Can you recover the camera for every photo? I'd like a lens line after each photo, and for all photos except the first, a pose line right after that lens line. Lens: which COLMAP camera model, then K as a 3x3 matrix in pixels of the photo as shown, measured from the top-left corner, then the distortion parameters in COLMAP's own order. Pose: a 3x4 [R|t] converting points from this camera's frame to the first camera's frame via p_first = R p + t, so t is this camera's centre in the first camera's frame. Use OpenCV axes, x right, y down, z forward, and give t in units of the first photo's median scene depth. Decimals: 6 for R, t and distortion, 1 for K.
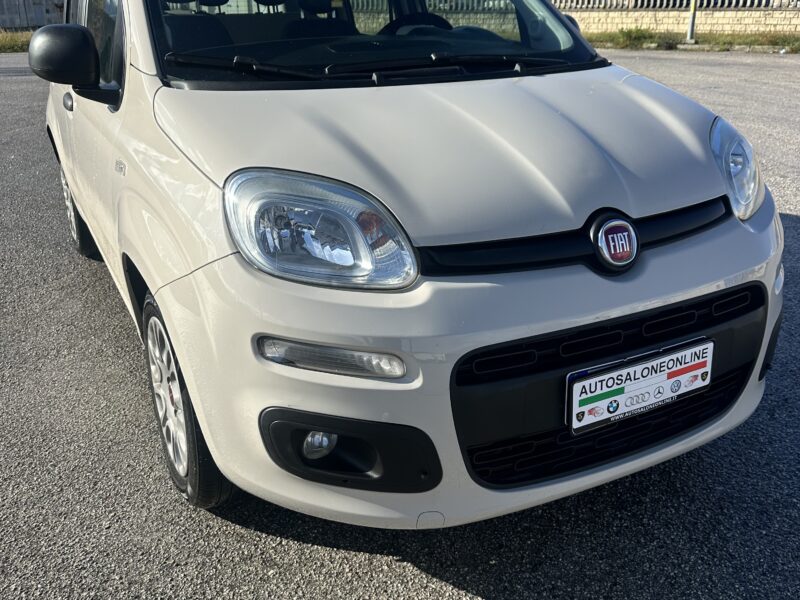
lens RADIAL K [[714.9, 0, 400.0], [0, 714.9, 300.0], [0, 0, 1]] dist [0.217199, -0.443136]
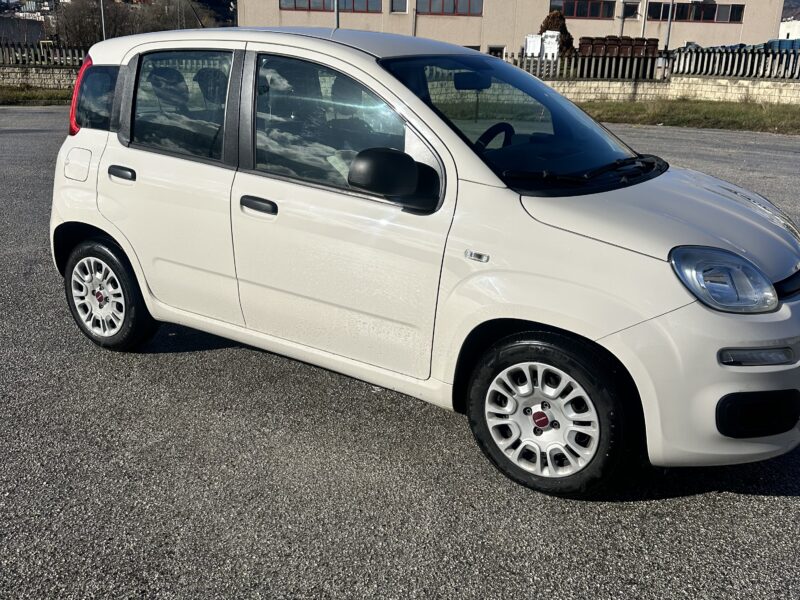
lens RADIAL K [[714.9, 0, 400.0], [0, 714.9, 300.0], [0, 0, 1]] dist [0.217199, -0.443136]
pose [[0.880101, -0.122523, 0.458706, -1.184433], [0.144820, 0.989365, -0.013594, -0.106578], [-0.452162, 0.078394, 0.888484, -0.075511]]
